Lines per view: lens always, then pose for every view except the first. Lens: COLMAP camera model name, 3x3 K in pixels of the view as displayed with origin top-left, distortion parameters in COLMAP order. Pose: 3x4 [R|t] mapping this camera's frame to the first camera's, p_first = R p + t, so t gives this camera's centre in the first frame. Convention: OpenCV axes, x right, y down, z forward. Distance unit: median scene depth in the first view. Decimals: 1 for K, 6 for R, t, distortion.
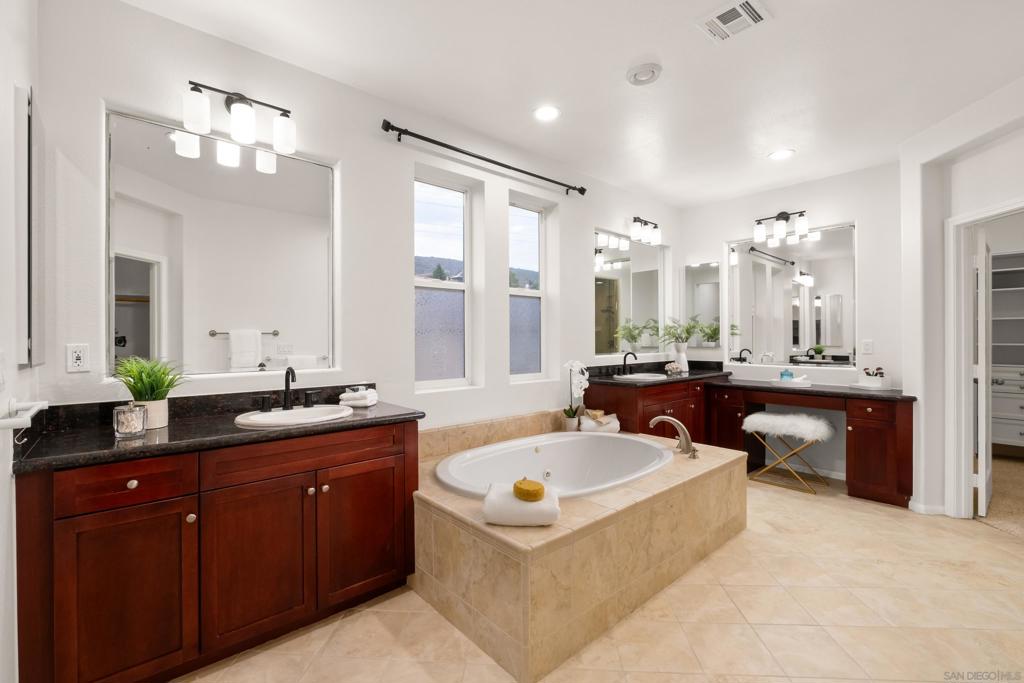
lens RADIAL K [[441.7, 0, 503.5], [0, 441.7, 339.5], [0, 0, 1]] dist [-0.009727, 0.000461]
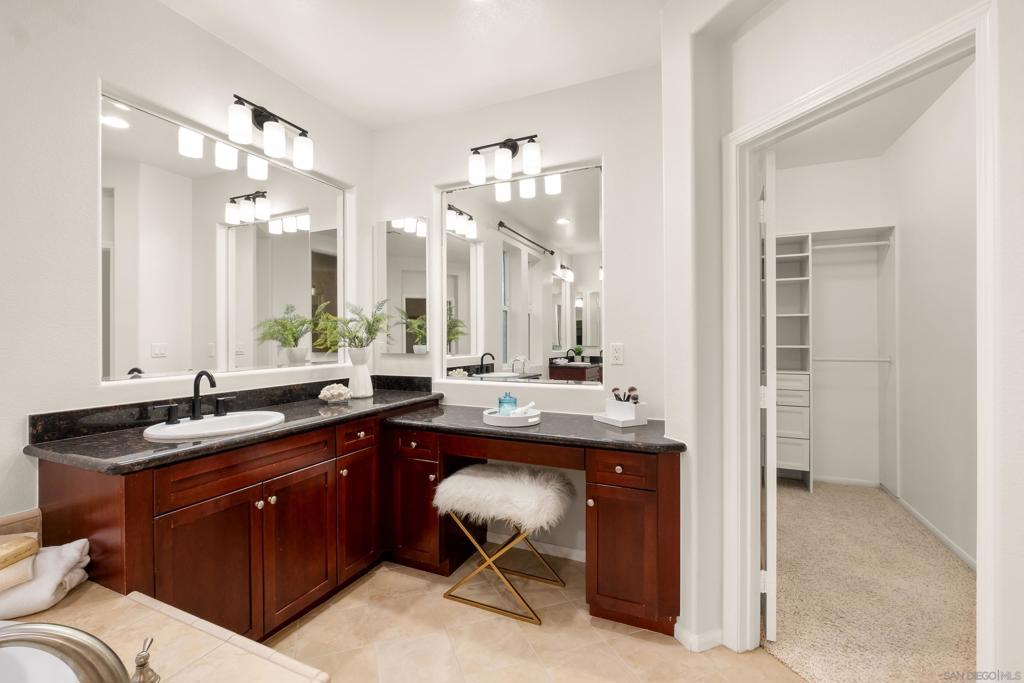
lens RADIAL K [[441.7, 0, 503.9], [0, 441.7, 337.4], [0, 0, 1]] dist [-0.009727, 0.000461]
pose [[0.908864, 0.001462, 0.417091, 0.409721], [-0.000198, 0.999995, -0.003074, -0.004699], [-0.417094, 0.002711, 0.908859, 0.482994]]
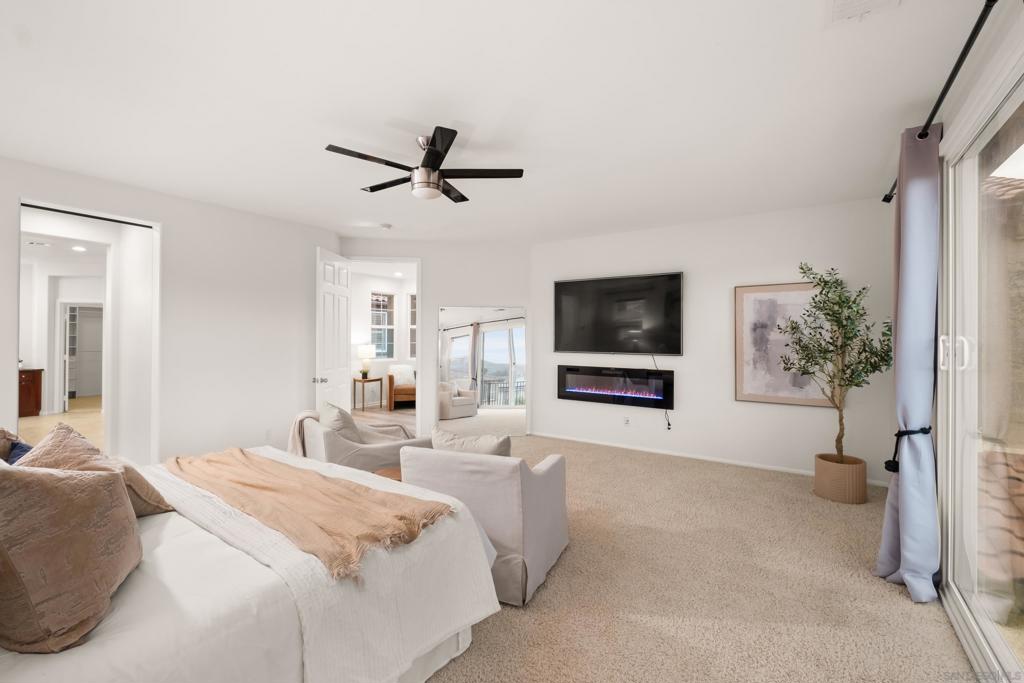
lens RADIAL K [[441.7, 0, 515.9], [0, 441.7, 344.5], [0, 0, 1]] dist [-0.009727, 0.000461]
pose [[-0.253588, 0.005887, 0.967295, -1.776129], [-0.006903, 0.999945, -0.007895, -0.005273], [-0.967288, -0.008679, -0.253533, -0.798201]]
